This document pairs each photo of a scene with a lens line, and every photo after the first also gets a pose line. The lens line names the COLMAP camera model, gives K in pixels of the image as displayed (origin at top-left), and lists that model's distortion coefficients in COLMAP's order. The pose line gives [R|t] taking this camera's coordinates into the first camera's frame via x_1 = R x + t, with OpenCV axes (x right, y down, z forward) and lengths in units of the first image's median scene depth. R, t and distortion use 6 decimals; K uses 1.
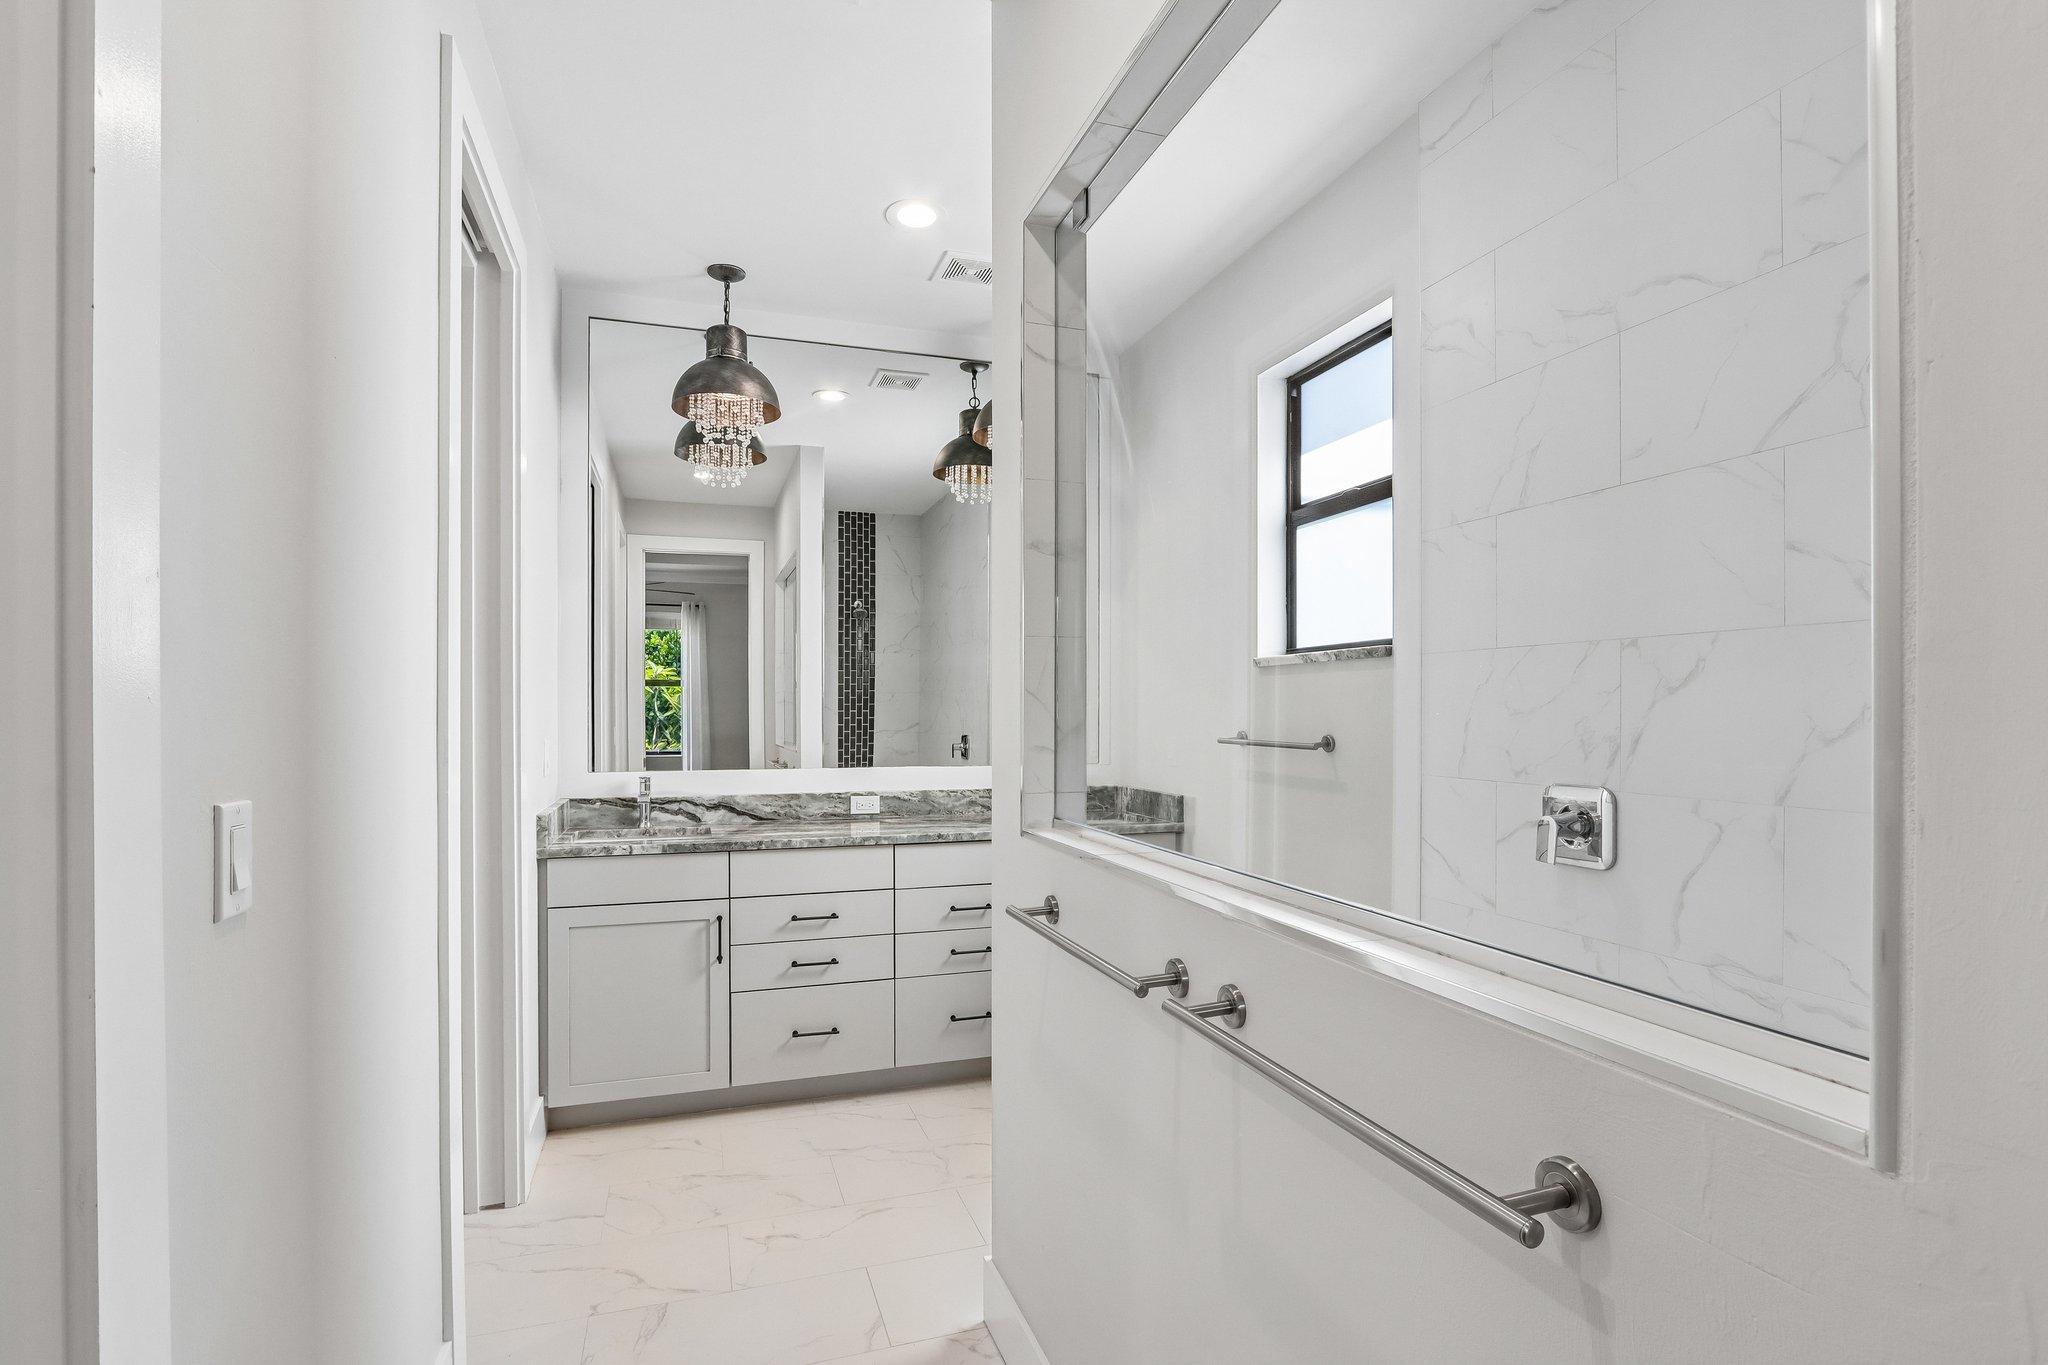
lens RADIAL K [[964.0, 0, 1024.0], [0, 964.0, 682.5], [0, 0, 1]] dist [-0.003084, 0.000096]
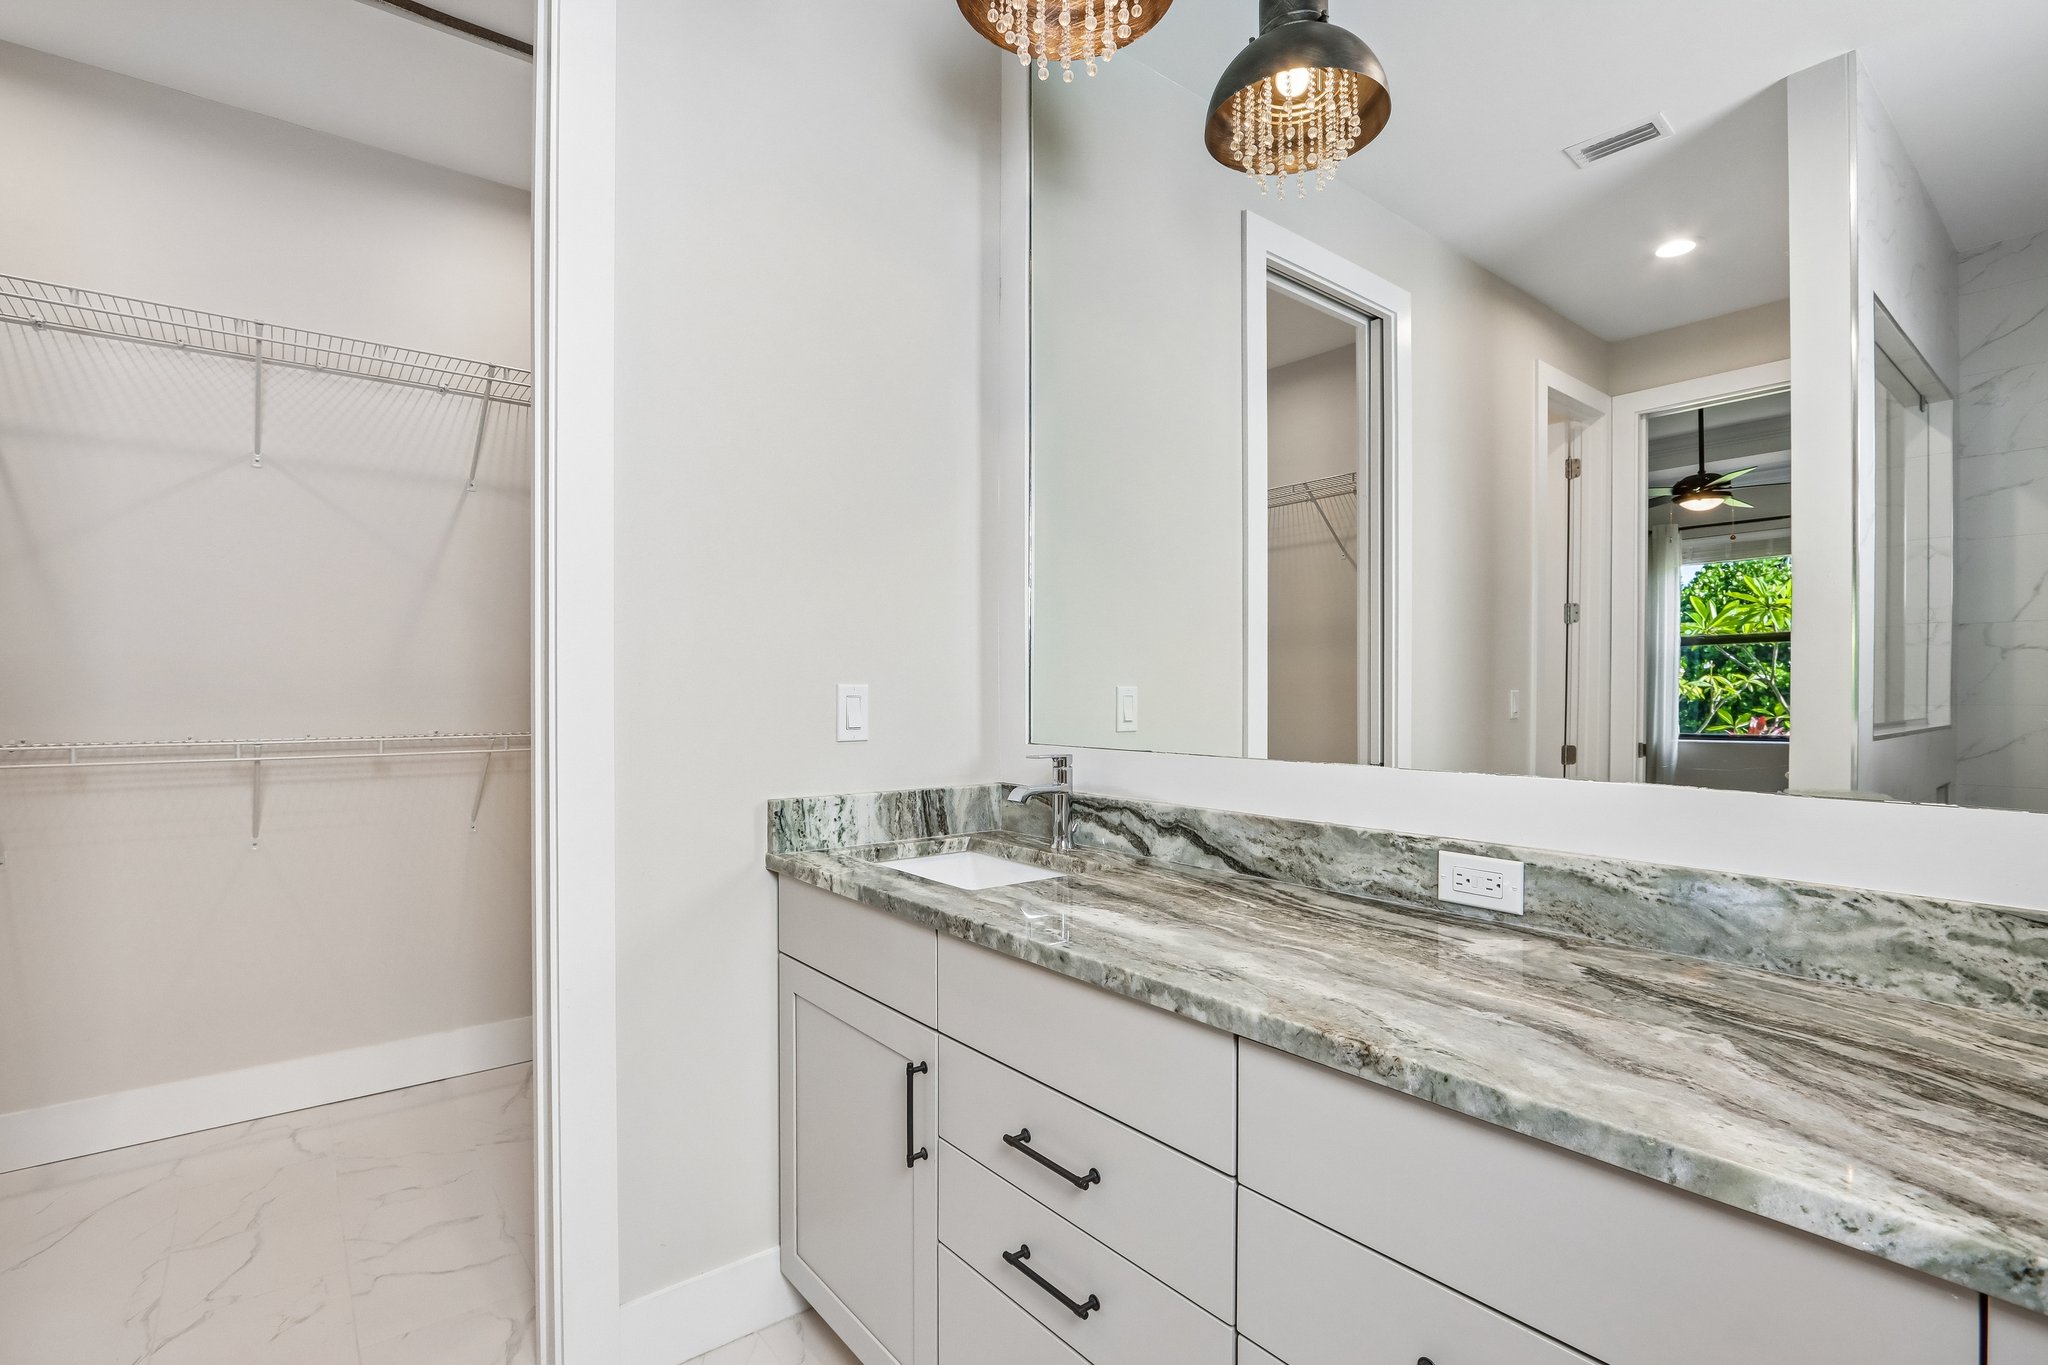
lens RADIAL K [[964.0, 0, 1024.0], [0, 964.0, 682.5], [0, 0, 1]] dist [-0.003084, 0.000096]
pose [[0.344624, -0.012601, -0.938656, 0.107023], [0.022241, 0.999739, -0.005255, 0.054904], [0.938477, -0.019065, 0.344815, 0.744130]]
